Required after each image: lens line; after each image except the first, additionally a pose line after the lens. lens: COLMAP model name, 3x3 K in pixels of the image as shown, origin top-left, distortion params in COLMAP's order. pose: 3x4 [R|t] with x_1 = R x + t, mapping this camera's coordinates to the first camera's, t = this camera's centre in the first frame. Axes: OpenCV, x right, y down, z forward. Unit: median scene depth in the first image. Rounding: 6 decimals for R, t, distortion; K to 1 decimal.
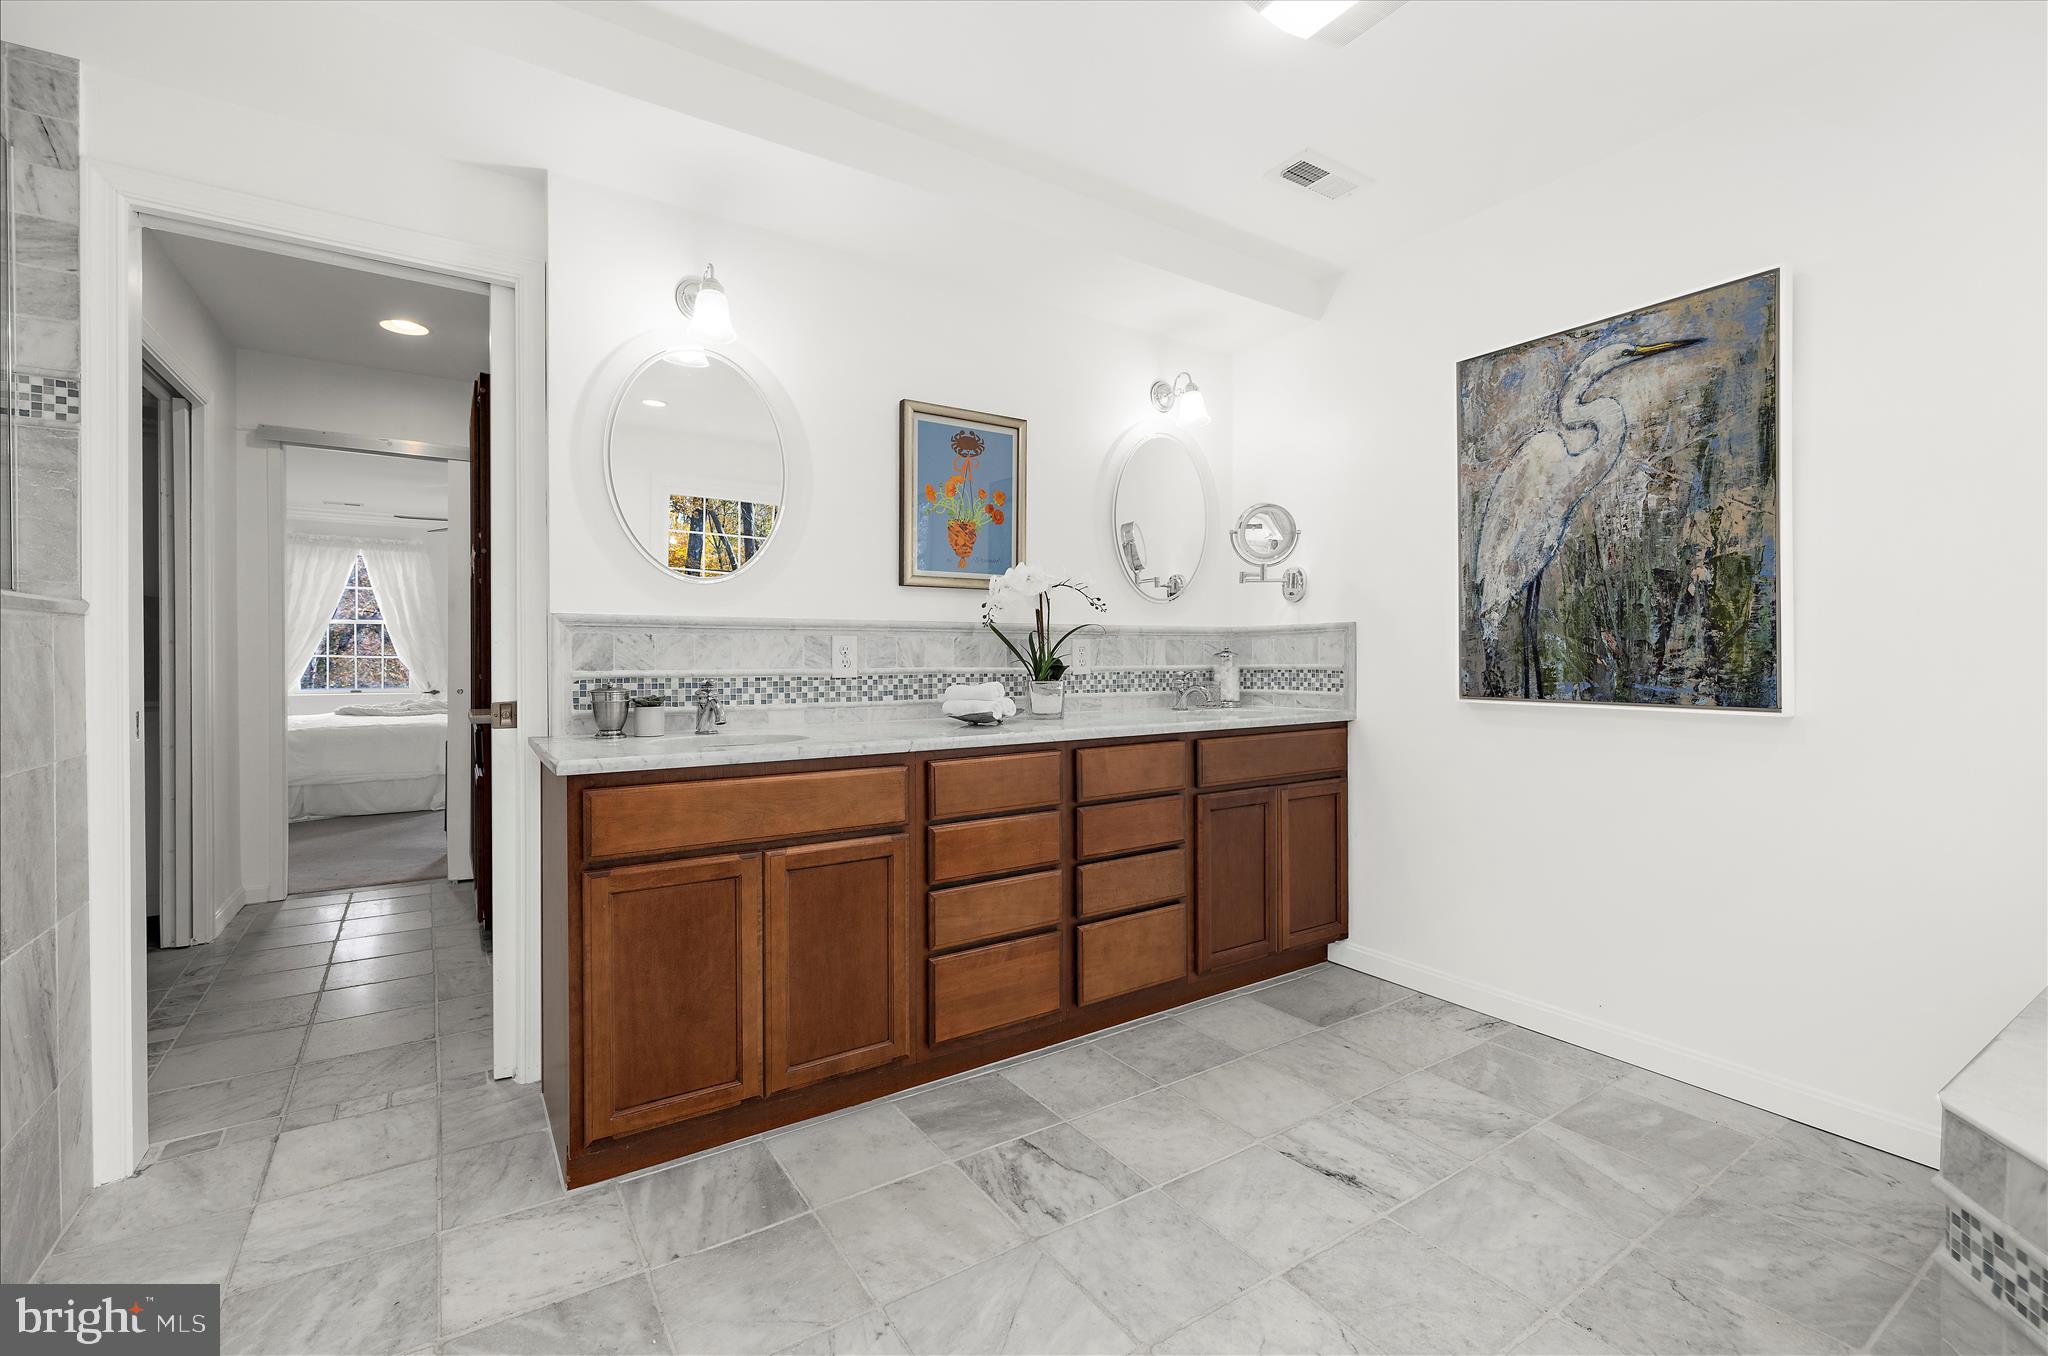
lens RADIAL K [[889.3, 0, 1020.4], [0, 889.3, 664.3], [0, 0, 1]] dist [-0.000356, -0.000013]
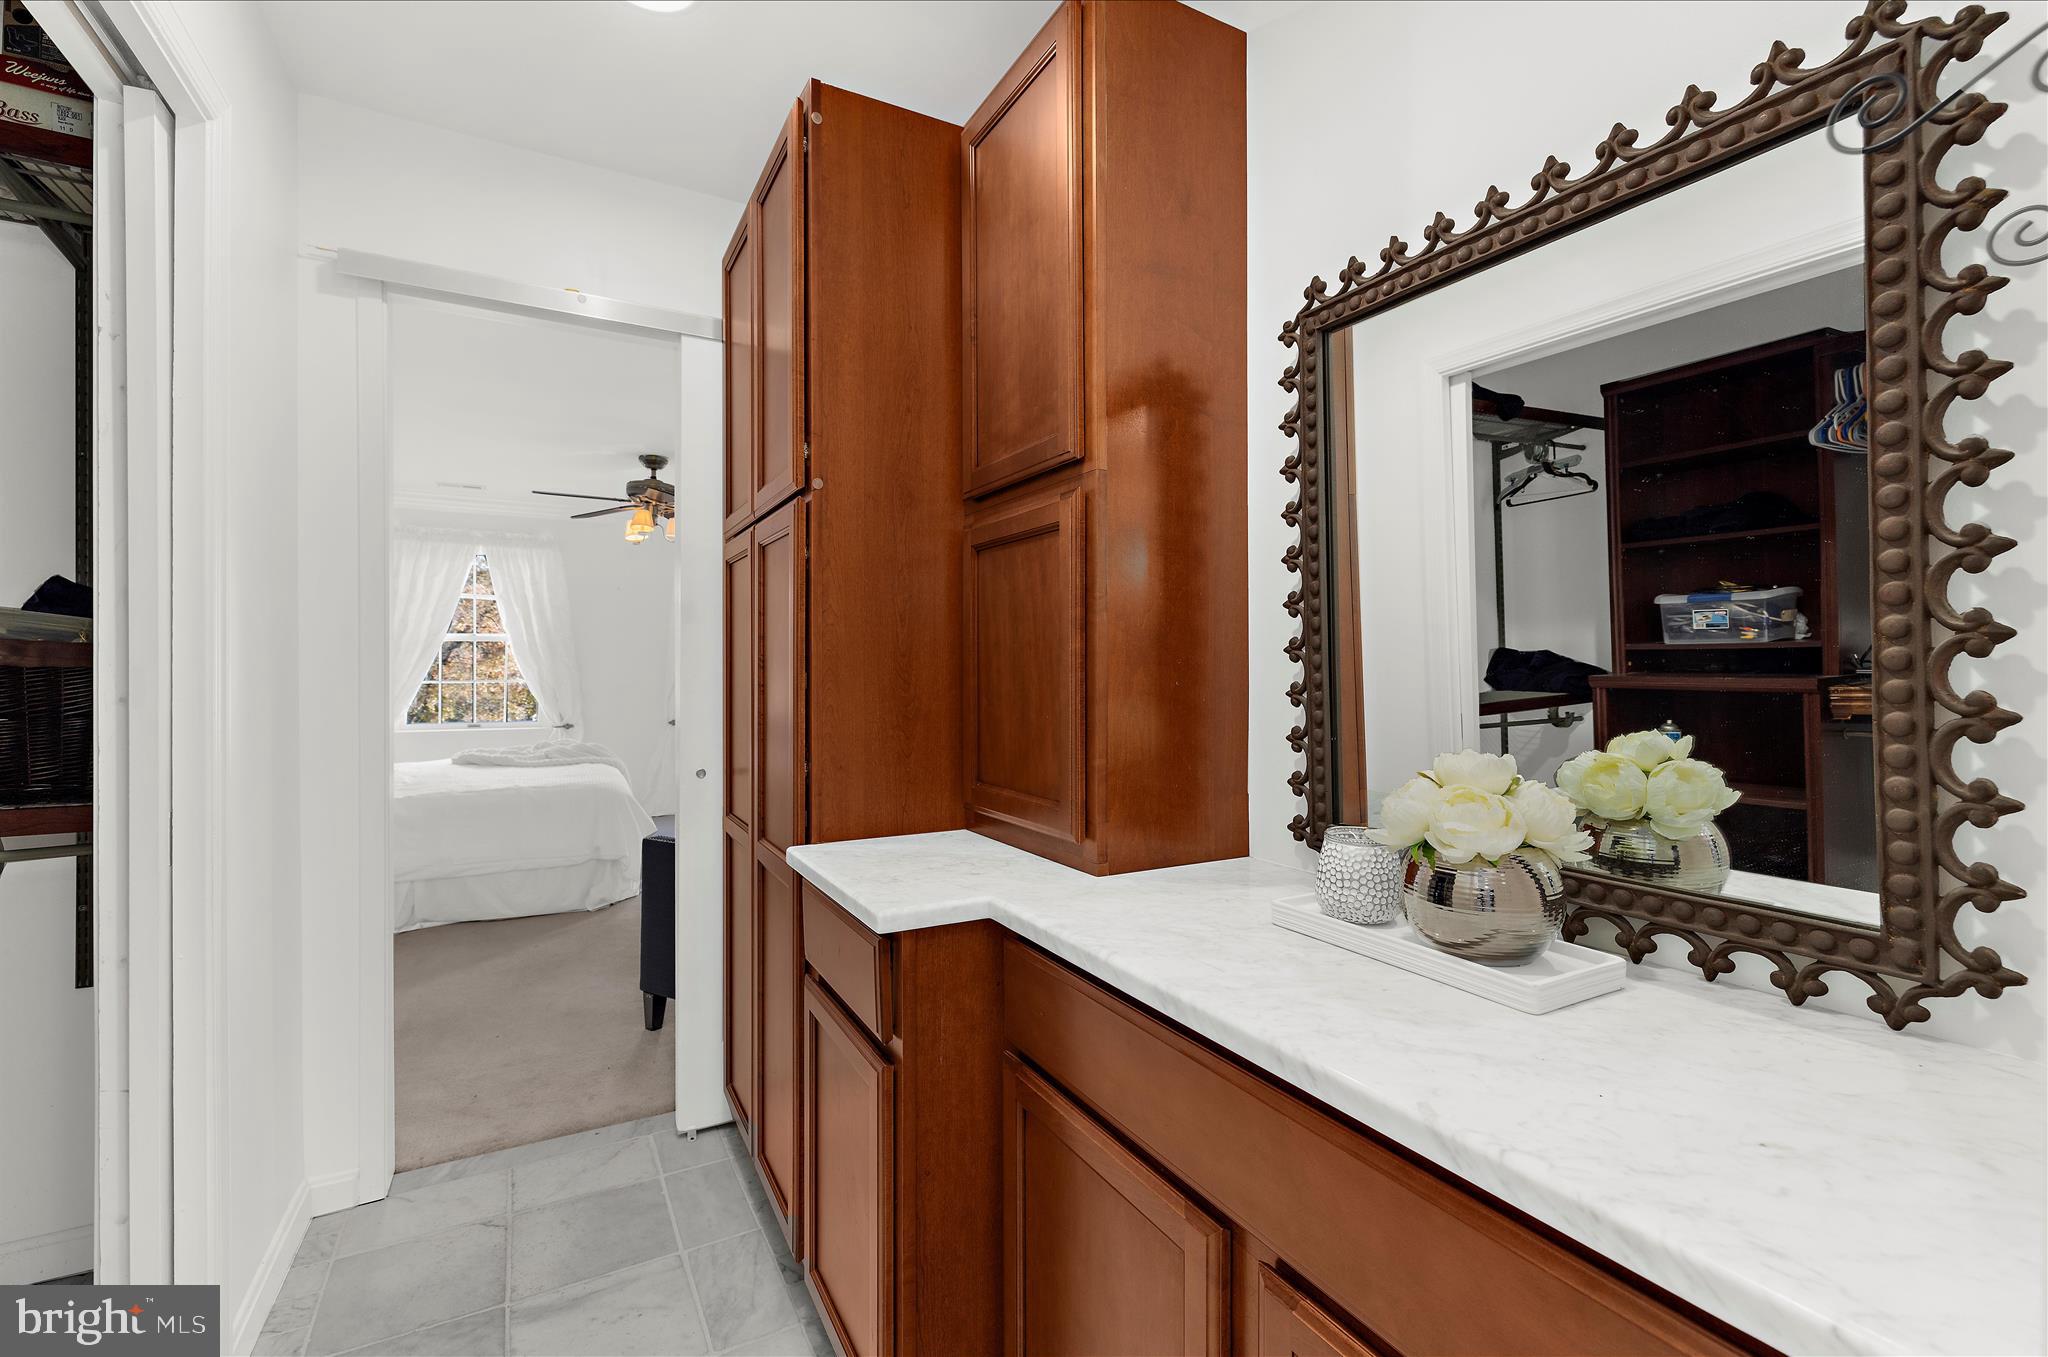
lens RADIAL K [[889.3, 0, 1020.4], [0, 889.3, 664.8], [0, 0, 1]] dist [-0.000356, -0.000013]
pose [[0.997301, -0.004204, -0.073297, -0.796617], [0.003457, 0.999941, -0.010309, -0.054587], [0.073336, 0.010028, 0.997257, 0.961851]]
